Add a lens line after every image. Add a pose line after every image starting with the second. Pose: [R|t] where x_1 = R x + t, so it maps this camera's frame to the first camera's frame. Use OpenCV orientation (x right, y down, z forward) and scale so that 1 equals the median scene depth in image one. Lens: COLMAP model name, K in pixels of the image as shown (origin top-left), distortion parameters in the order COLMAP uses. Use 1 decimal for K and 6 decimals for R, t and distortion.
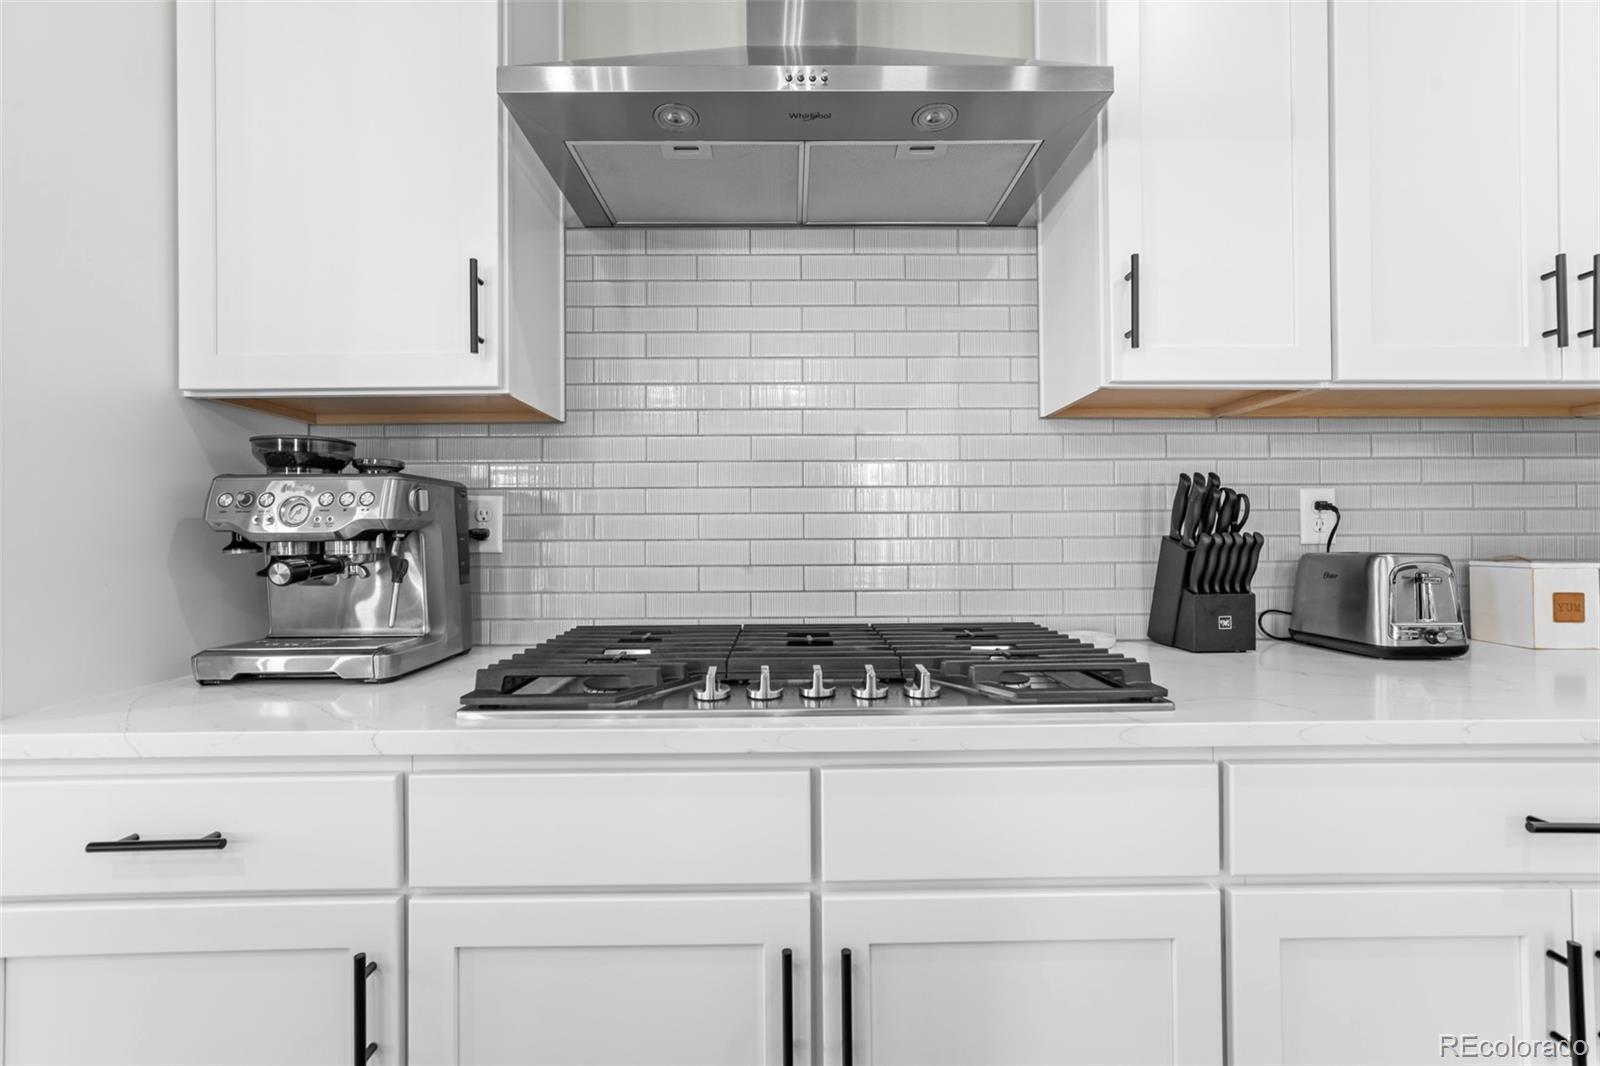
lens RADIAL K [[701.7, 0, 792.7], [0, 701.7, 534.3], [0, 0, 1]] dist [-0.002186, -0.000171]
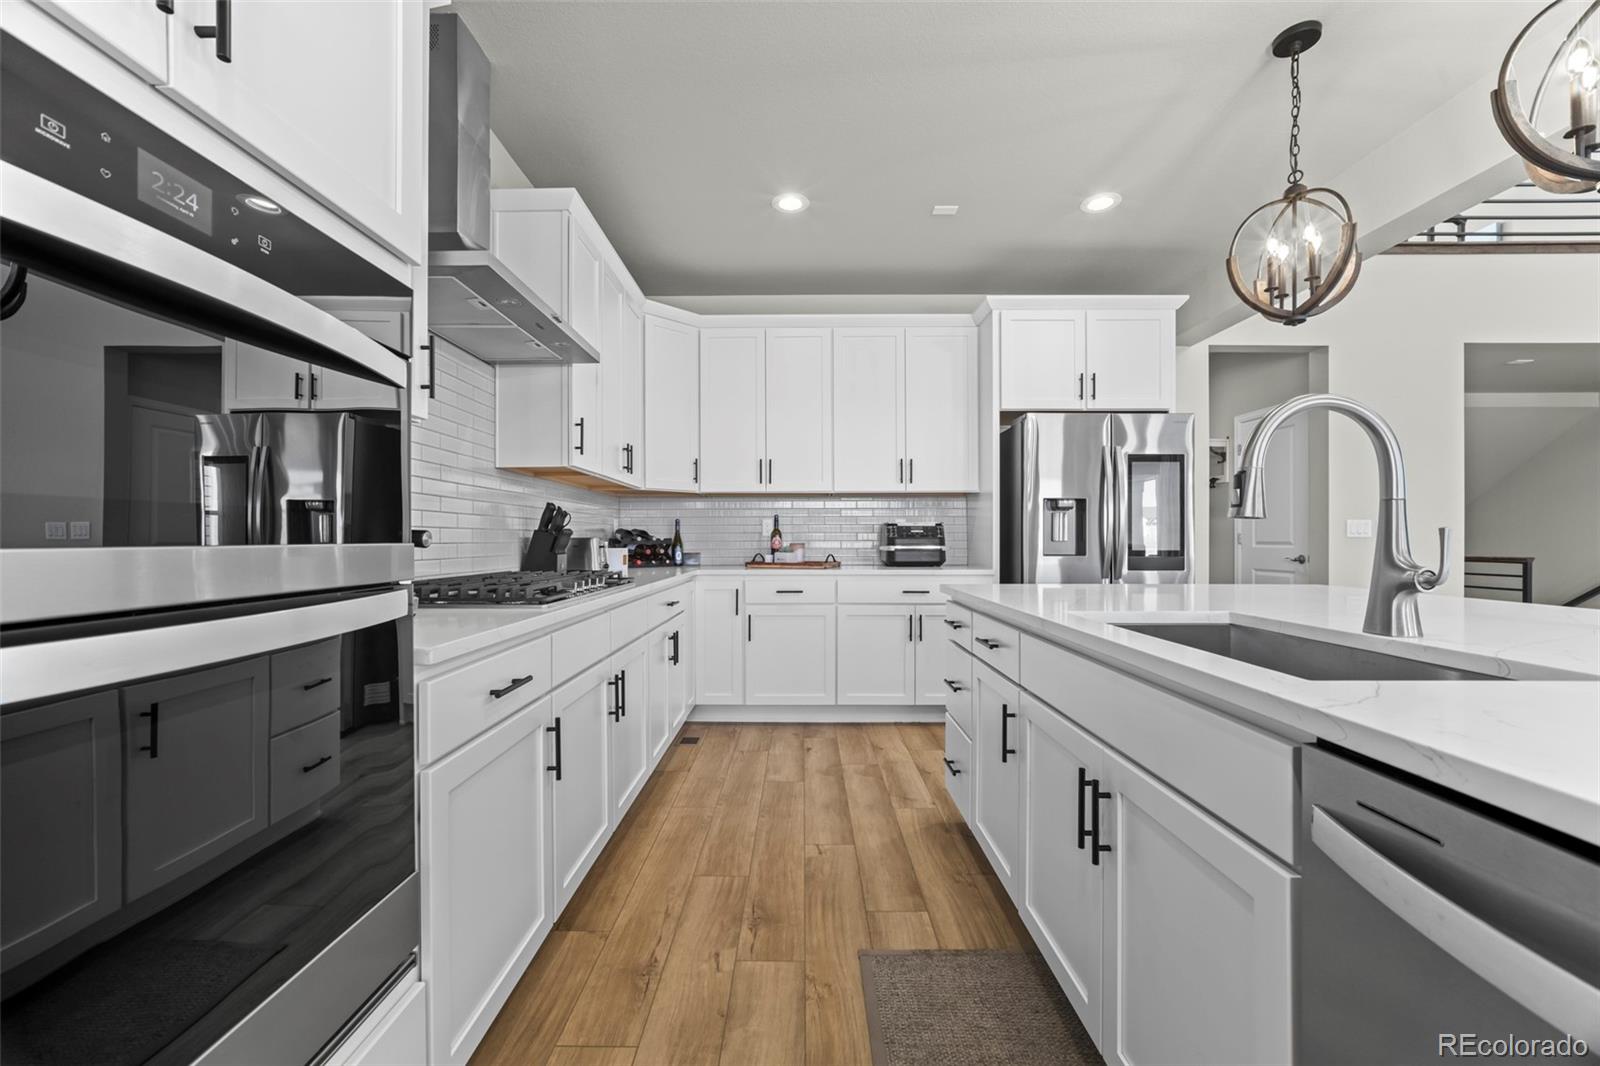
lens RADIAL K [[641.9, 0, 800.5], [0, 641.9, 535.5], [0, 0, 1]] dist [-0.007316, 0.000836]
pose [[0.007234, 0.013383, 0.999884, -1.731054], [-0.001081, 0.999910, -0.013375, 0.055378], [-0.999973, -0.000984, 0.007248, 0.172935]]
